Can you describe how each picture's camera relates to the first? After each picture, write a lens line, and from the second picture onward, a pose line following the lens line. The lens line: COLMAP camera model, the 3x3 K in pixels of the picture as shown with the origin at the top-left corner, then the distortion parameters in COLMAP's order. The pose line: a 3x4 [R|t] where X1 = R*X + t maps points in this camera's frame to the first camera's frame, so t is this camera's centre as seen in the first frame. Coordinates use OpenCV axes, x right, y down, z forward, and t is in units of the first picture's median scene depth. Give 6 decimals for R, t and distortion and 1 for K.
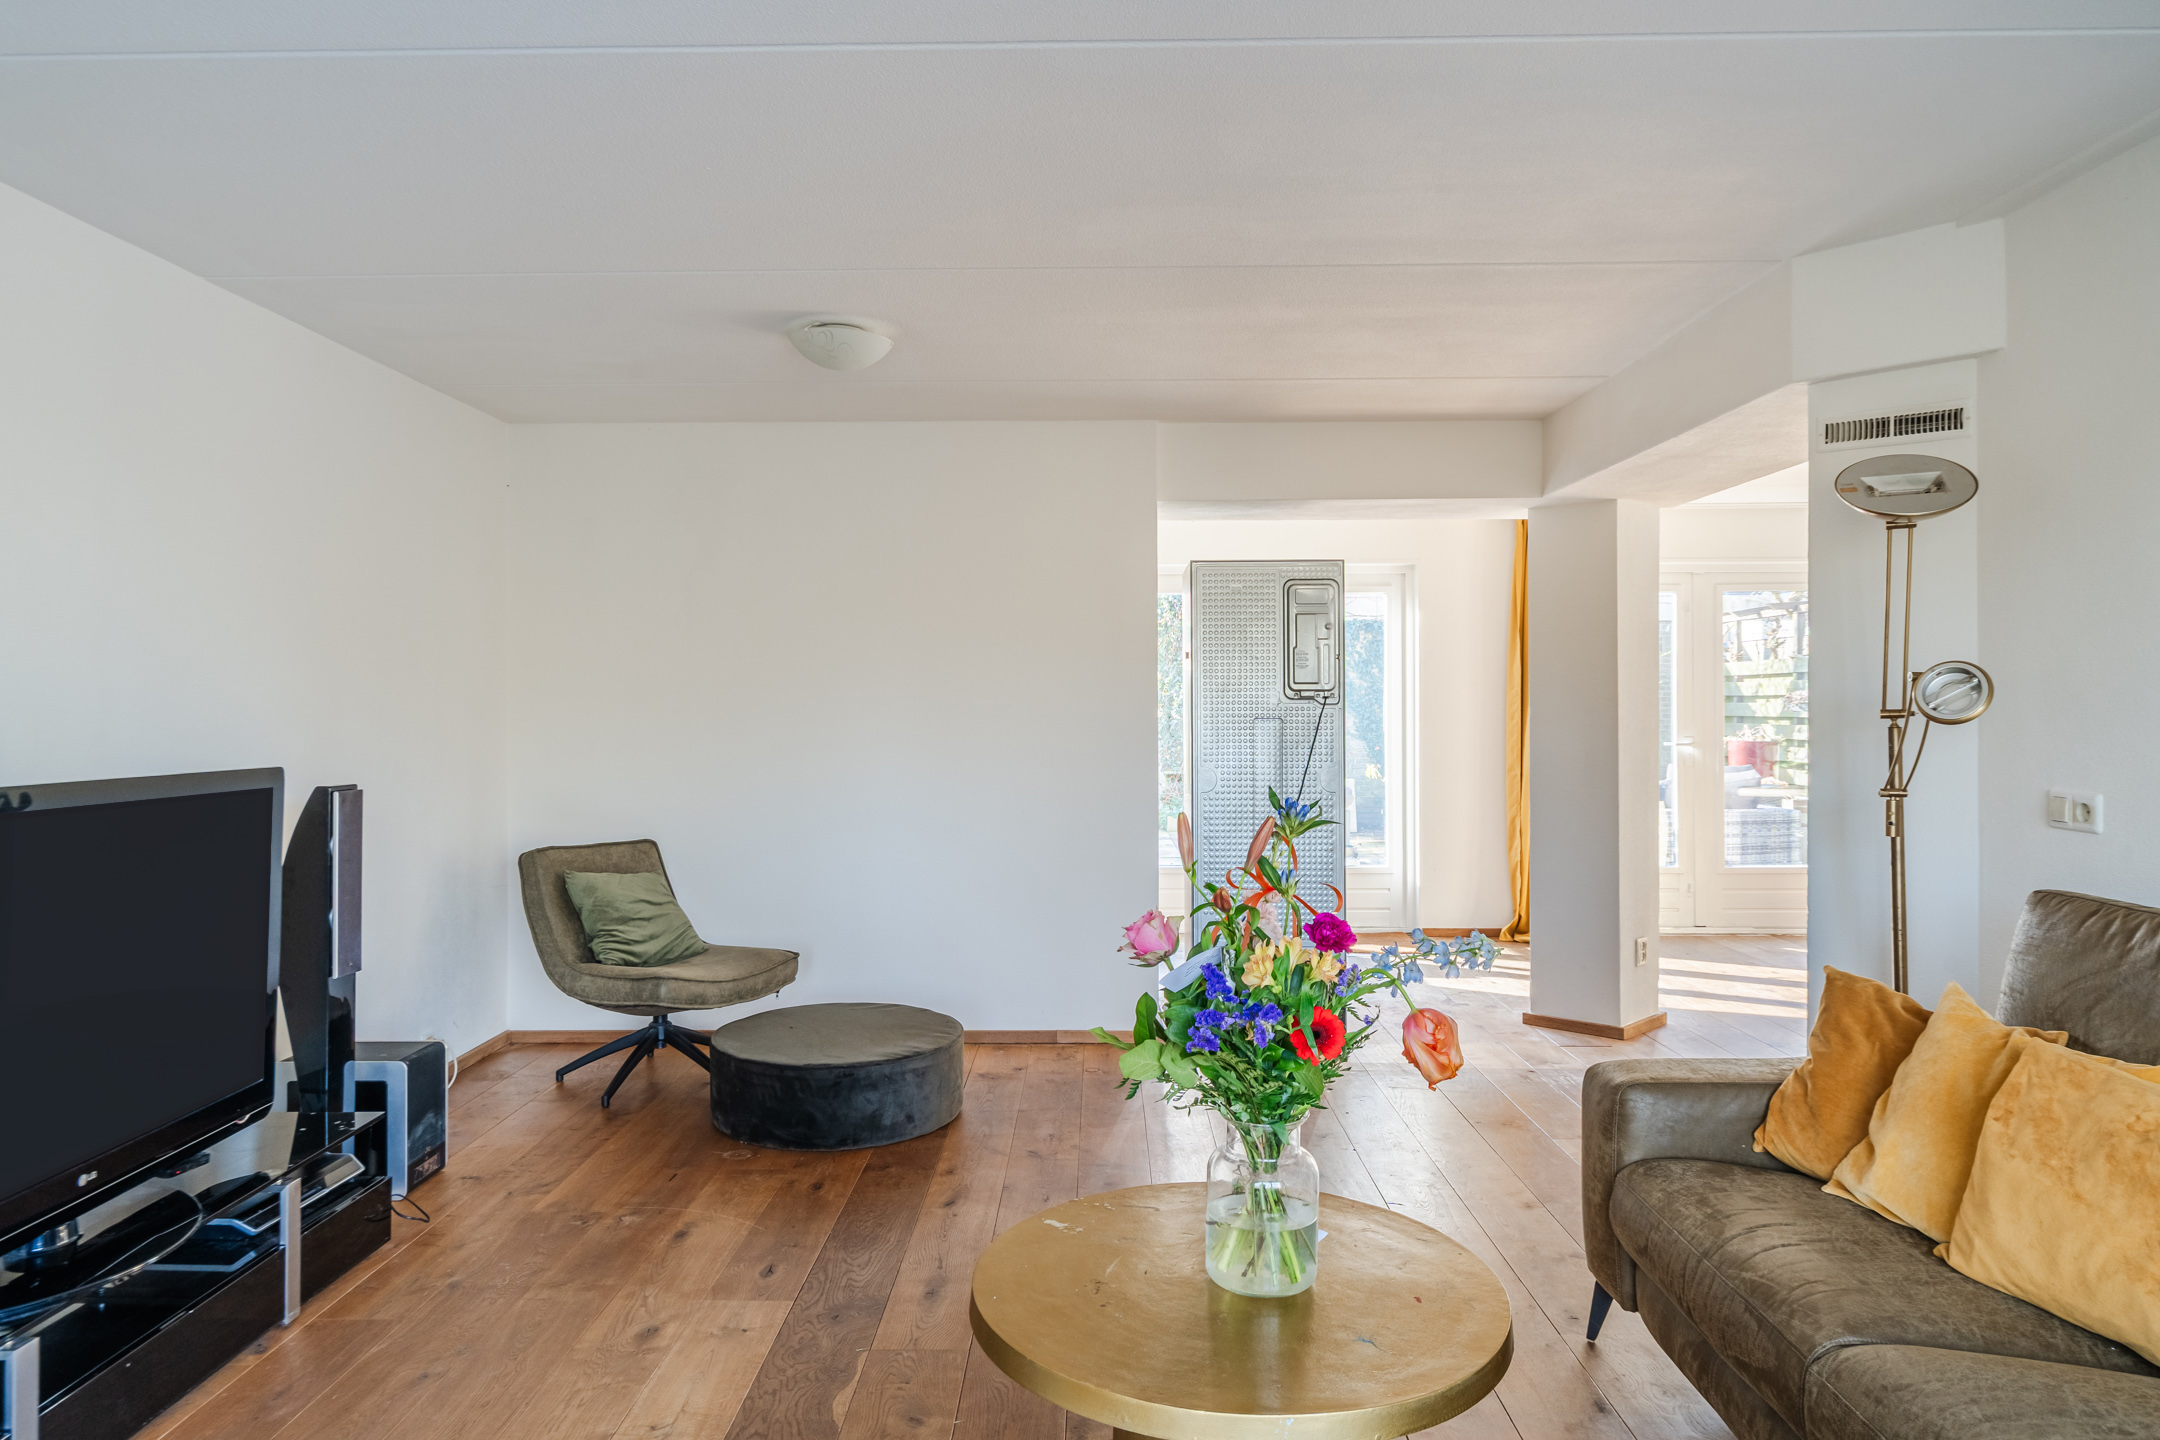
lens RADIAL K [[1399.9, 0, 1076.3], [0, 1399.9, 719.0], [0, 0, 1]] dist [-0.000096, -0.001324]
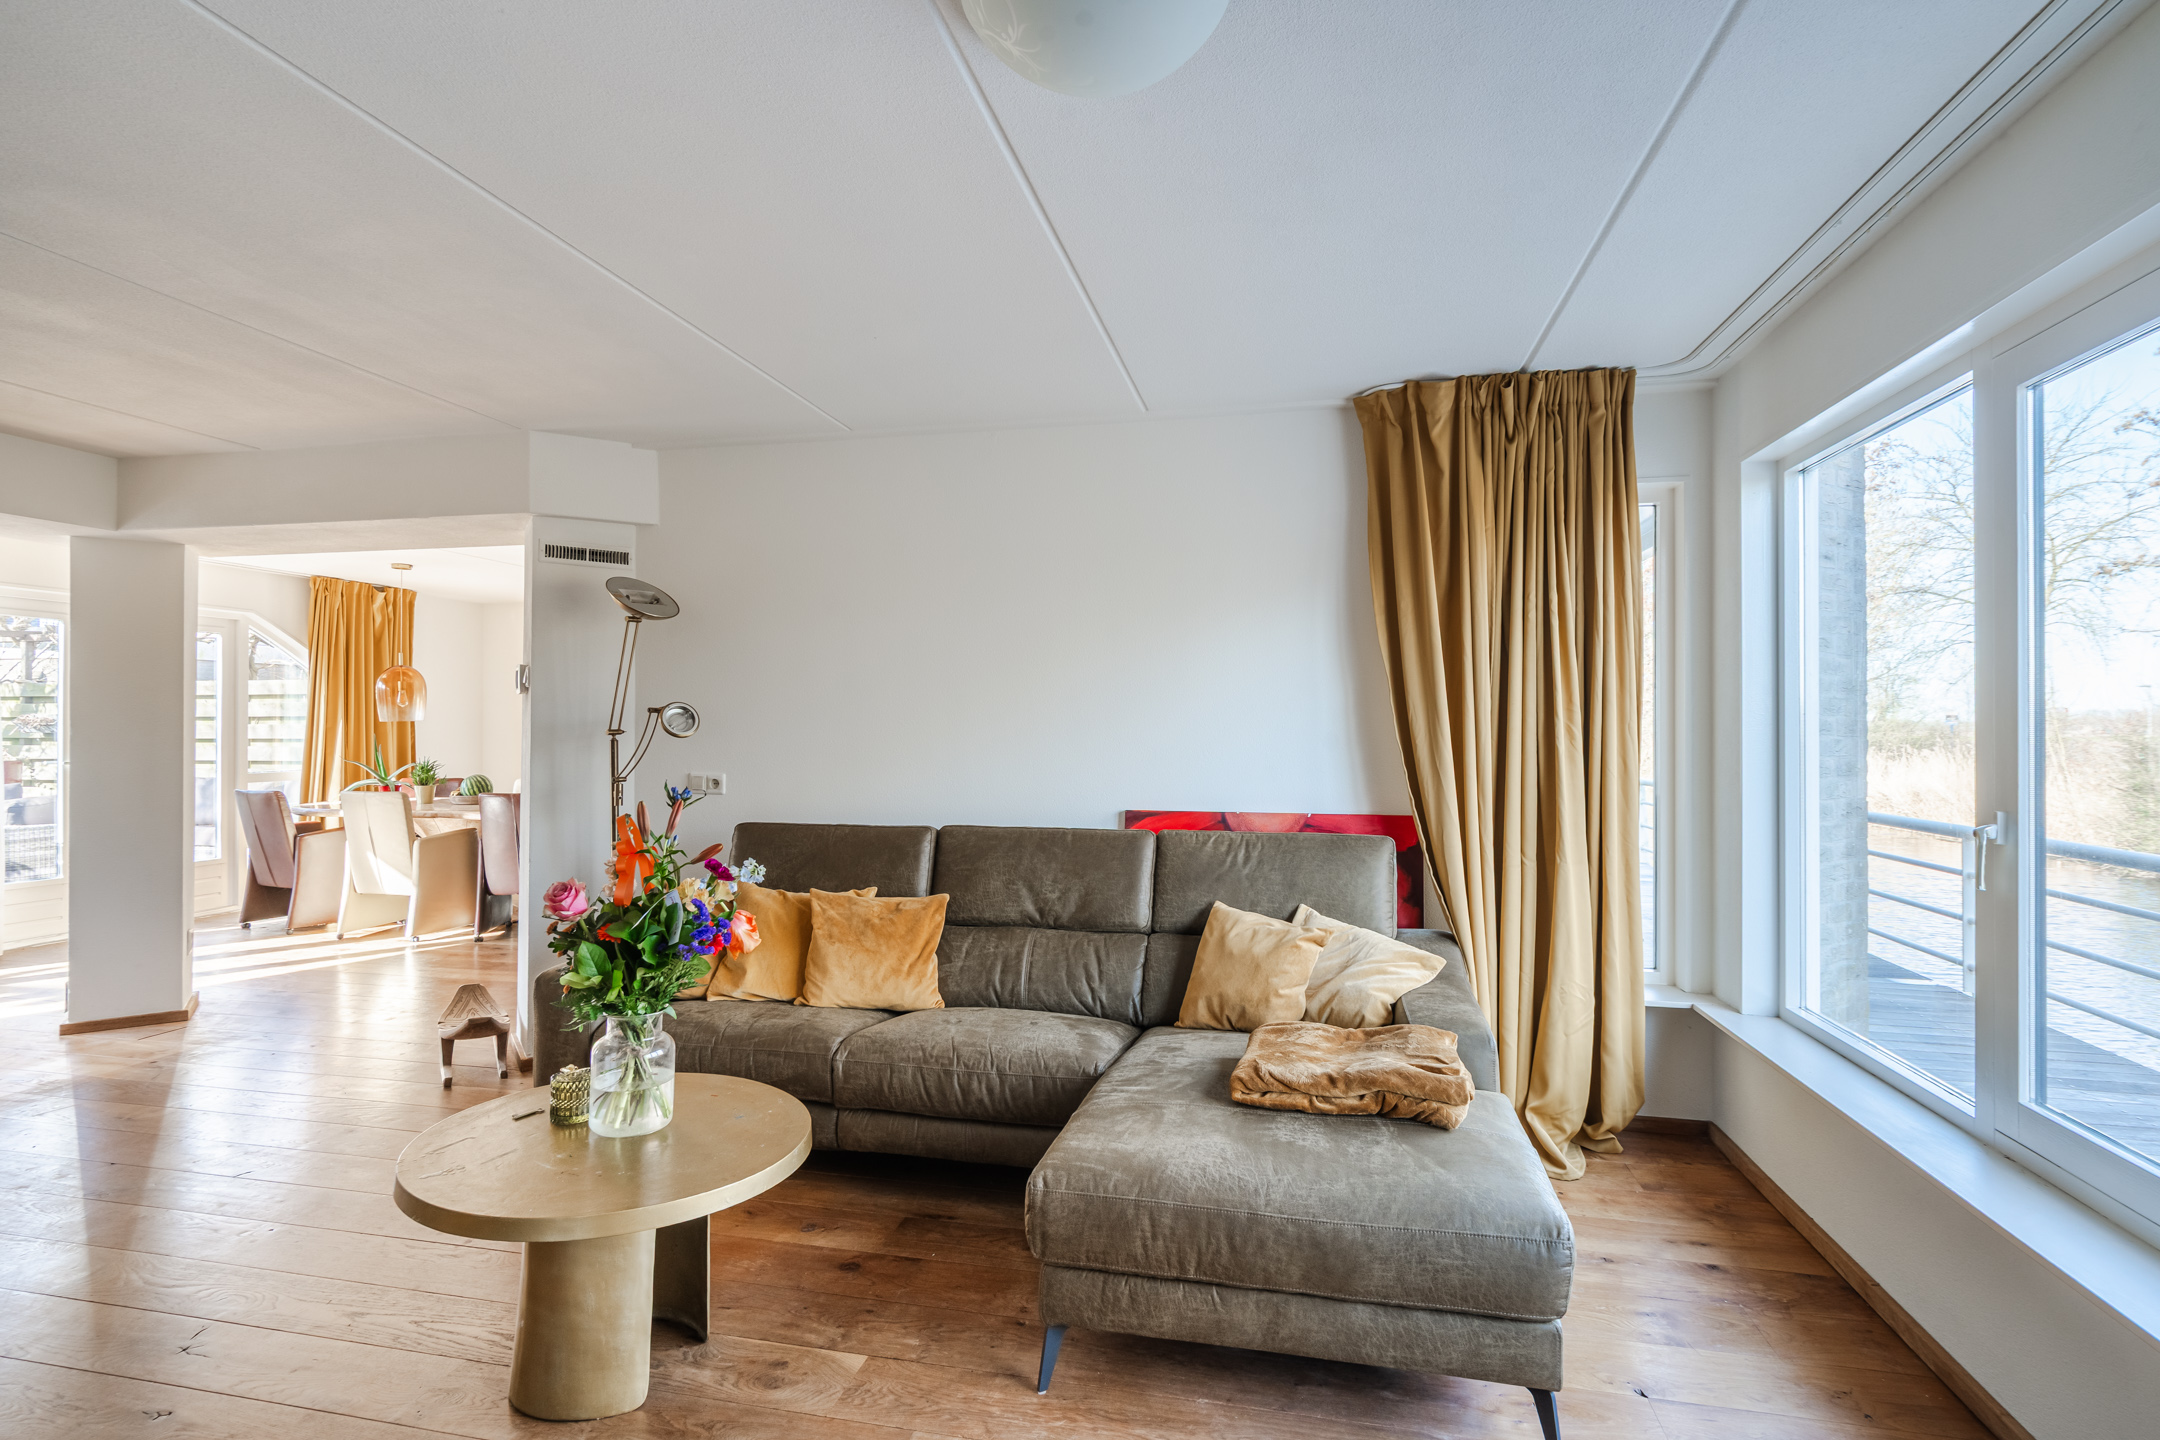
lens RADIAL K [[1046.7, 0, 1073.2], [0, 1046.7, 724.3], [0, 0, 1]] dist [-0.004886, 0.002065]
pose [[0.196752, 0.008321, 0.980418, -0.522514], [0.005976, 0.999935, -0.009686, 0.002397], [-0.980435, 0.007764, 0.196689, 0.224271]]
